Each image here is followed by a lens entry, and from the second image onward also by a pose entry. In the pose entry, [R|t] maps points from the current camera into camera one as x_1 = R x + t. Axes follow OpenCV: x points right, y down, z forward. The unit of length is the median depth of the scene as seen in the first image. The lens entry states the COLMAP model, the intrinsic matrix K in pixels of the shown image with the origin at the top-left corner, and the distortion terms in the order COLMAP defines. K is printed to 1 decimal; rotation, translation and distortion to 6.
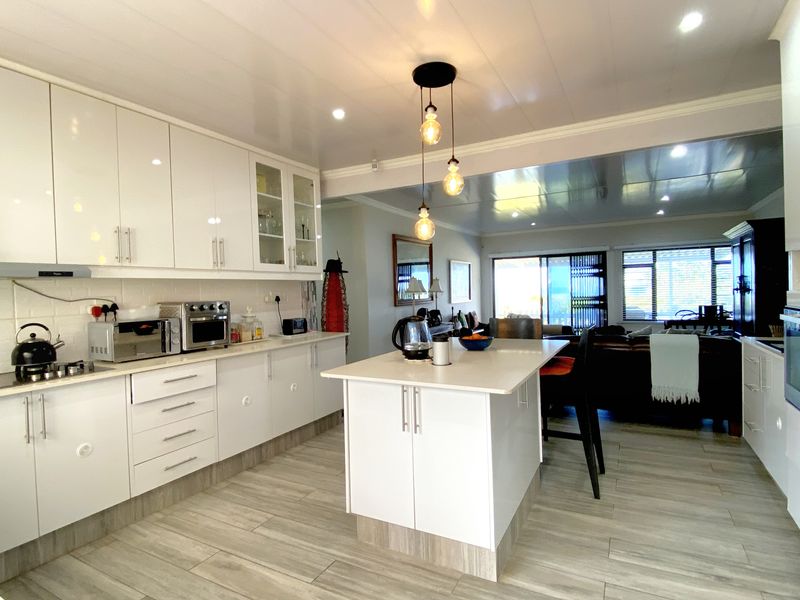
lens RADIAL K [[435.9, 0, 400.0], [0, 435.9, 300.0], [0, 0, 1]] dist [0.001132, -0.001545]
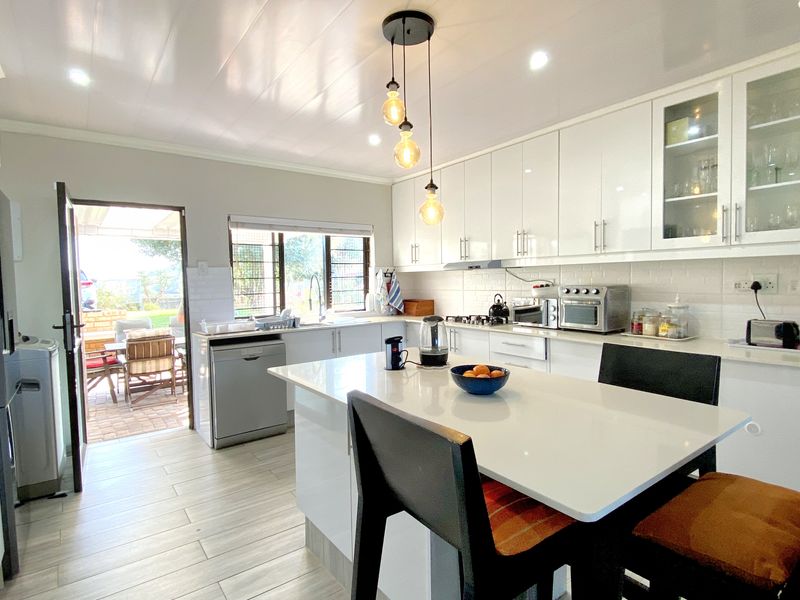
lens RADIAL K [[435.9, 0, 400.0], [0, 435.9, 300.0], [0, 0, 1]] dist [0.001132, -0.001545]
pose [[-0.408536, 0.062476, -0.910602, 0.589178], [-0.001097, 0.997620, 0.068938, -0.029004], [0.912742, 0.029163, -0.407495, 0.897472]]
